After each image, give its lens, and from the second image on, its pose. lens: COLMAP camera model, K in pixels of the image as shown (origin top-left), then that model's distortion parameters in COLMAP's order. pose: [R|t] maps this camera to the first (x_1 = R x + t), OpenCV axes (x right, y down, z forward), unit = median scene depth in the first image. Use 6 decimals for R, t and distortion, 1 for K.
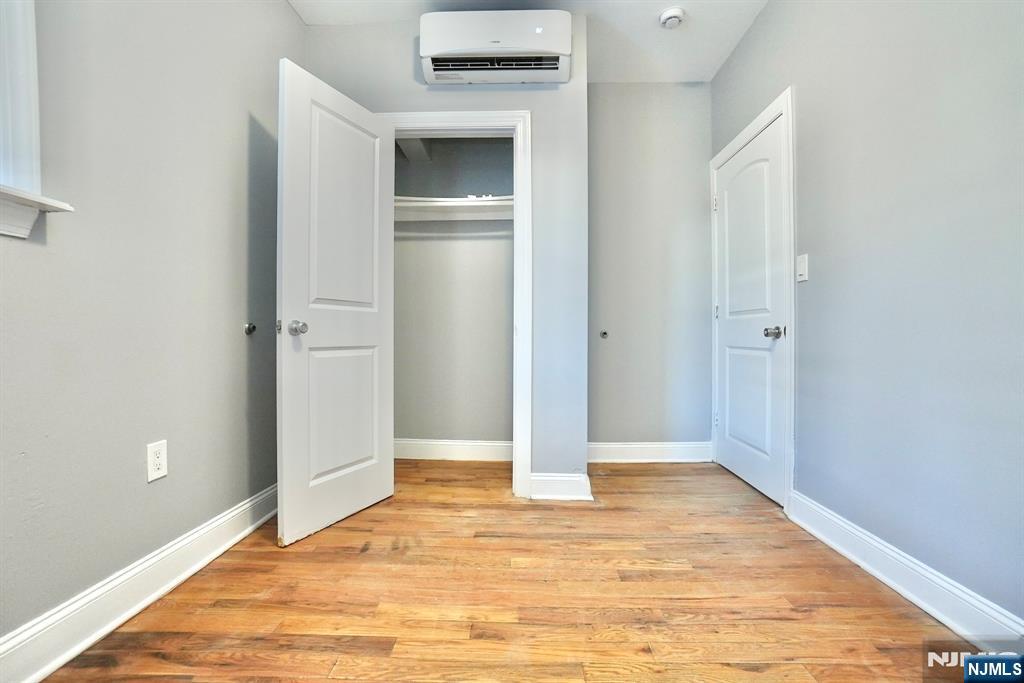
lens RADIAL K [[449.2, 0, 507.7], [0, 449.2, 335.8], [0, 0, 1]] dist [-0.059550, 0.025195]
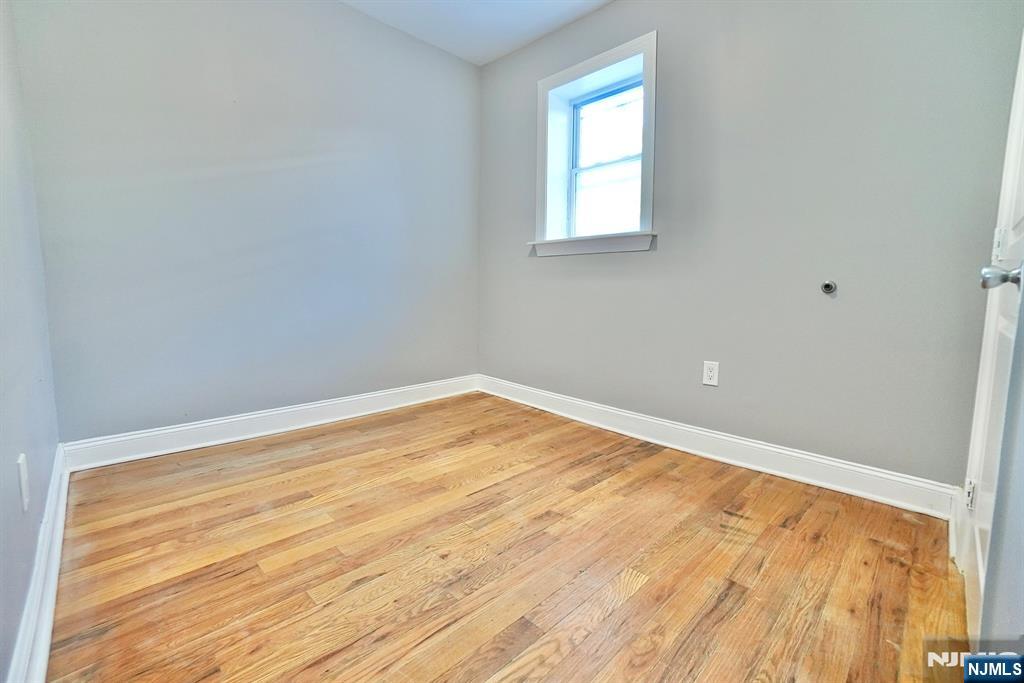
lens RADIAL K [[449.2, 0, 507.7], [0, 449.2, 335.8], [0, 0, 1]] dist [-0.059550, 0.025195]
pose [[-0.688831, 0.059646, -0.722464, 0.618523], [-0.014021, 0.995327, 0.095541, 0.006947], [0.724786, 0.075941, -0.684776, 1.142578]]
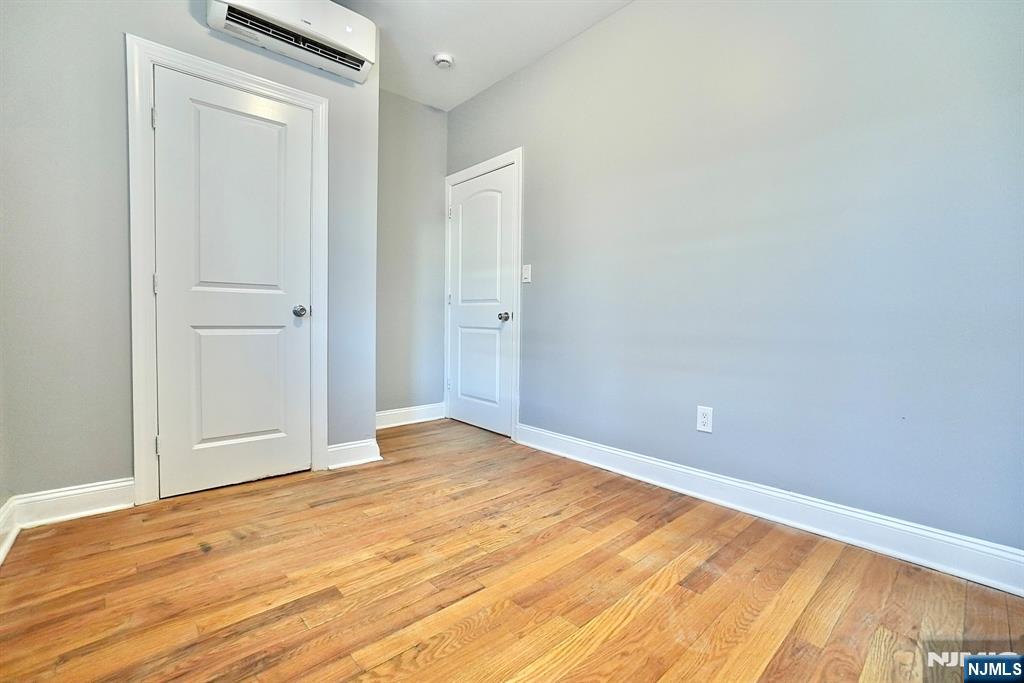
lens RADIAL K [[449.2, 0, 507.7], [0, 449.2, 335.8], [0, 0, 1]] dist [-0.059550, 0.025195]
pose [[0.723265, -0.016623, 0.690370, -0.437750], [-0.012694, 0.999221, 0.037359, -0.000055], [-0.690454, -0.035784, 0.722491, -0.062202]]
